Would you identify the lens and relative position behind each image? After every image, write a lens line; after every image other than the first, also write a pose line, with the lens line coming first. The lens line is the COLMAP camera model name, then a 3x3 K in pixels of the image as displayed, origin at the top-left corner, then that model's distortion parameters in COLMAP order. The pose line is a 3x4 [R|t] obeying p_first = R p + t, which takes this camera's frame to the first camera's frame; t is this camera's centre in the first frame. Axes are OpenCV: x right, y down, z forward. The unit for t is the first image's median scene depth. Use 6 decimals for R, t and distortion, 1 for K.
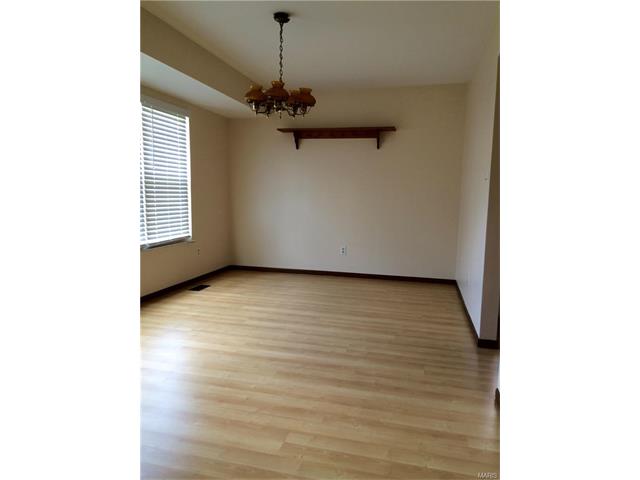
lens RADIAL K [[404.3, 0, 320.9], [0, 404.3, 241.5], [0, 0, 1]] dist [0.018157, -0.003214]
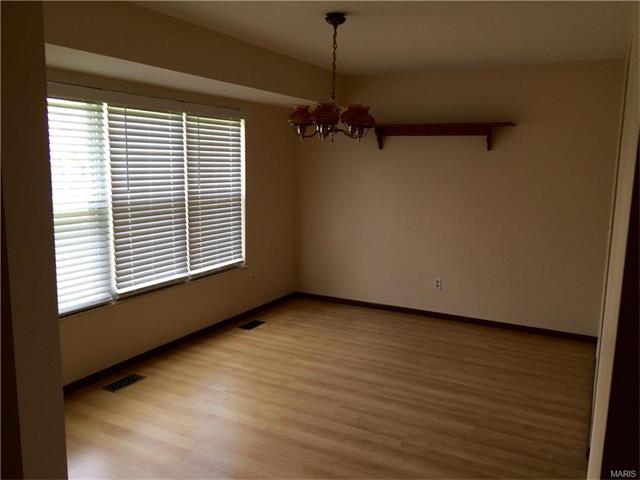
lens RADIAL K [[534.8, 0, 319.5], [0, 534.8, 238.9], [0, 0, 1]] dist [0.004281, -0.004295]
pose [[0.968821, 0.037568, -0.244899, 0.117057], [-0.030666, 0.999019, 0.031937, -0.121551], [0.245858, -0.023431, 0.969023, -0.026686]]
